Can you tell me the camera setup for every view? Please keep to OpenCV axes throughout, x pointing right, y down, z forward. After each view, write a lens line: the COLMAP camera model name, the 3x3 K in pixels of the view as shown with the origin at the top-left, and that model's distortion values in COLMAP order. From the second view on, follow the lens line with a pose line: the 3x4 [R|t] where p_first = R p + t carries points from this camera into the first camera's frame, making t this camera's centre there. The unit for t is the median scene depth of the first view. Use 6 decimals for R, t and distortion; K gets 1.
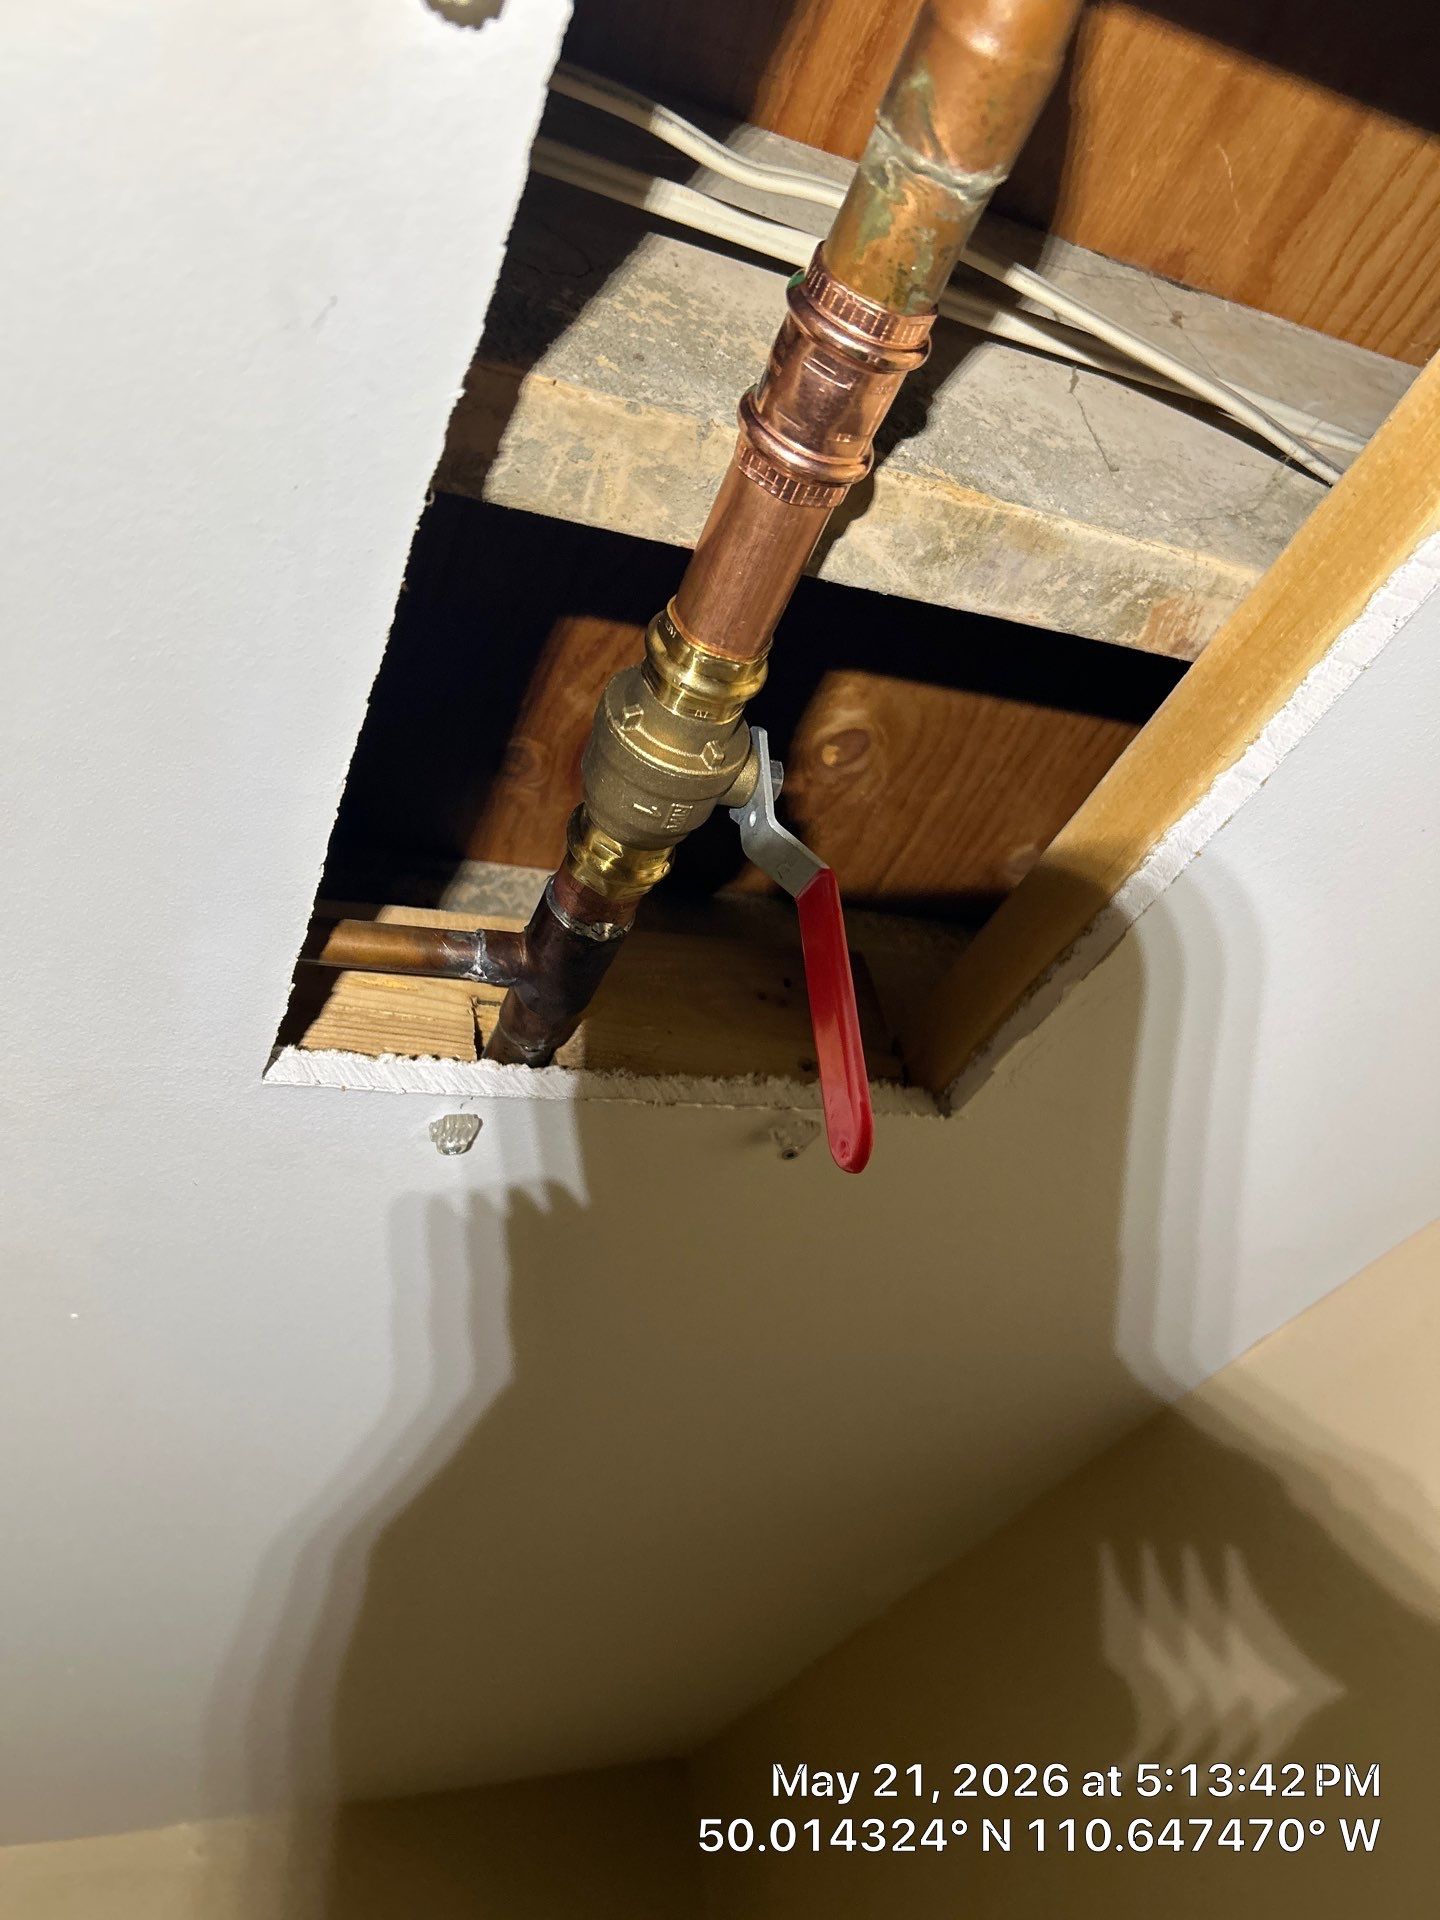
lens RADIAL K [[1443.6, 0, 720.0], [0, 1443.6, 960.0], [0, 0, 1]] dist [0.068586, -0.169253]
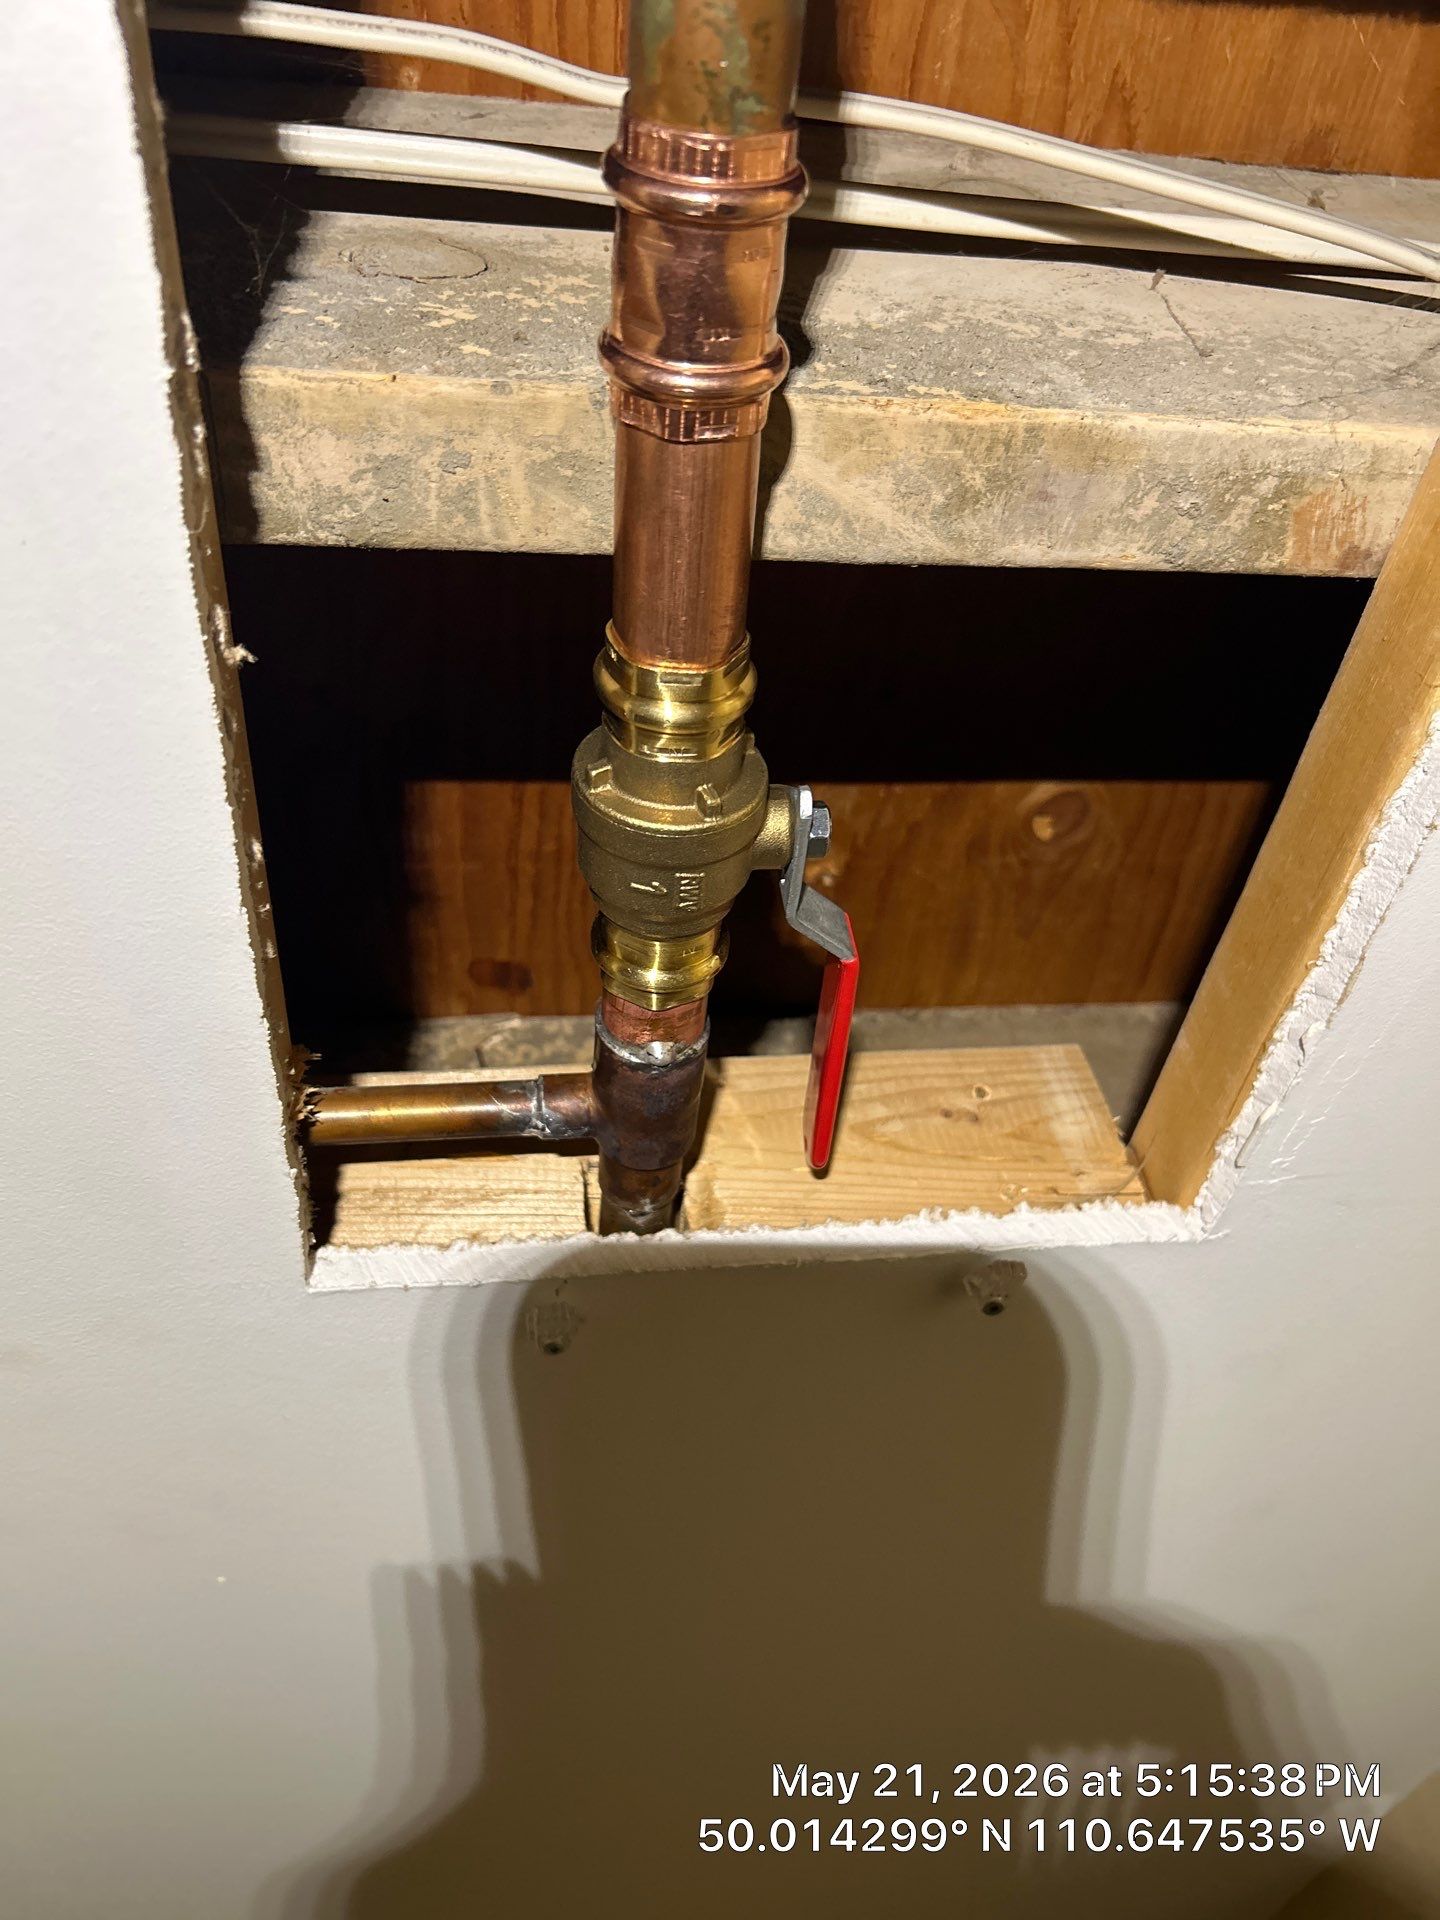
lens RADIAL K [[1470.7, 0, 720.0], [0, 1470.7, 960.0], [0, 0, 1]] dist [0.003045, -0.001682]
pose [[0.960364, -0.163269, -0.225929, 0.155444], [0.137812, 0.982628, -0.124299, 0.037744], [0.242298, 0.088237, 0.966181, 0.230669]]
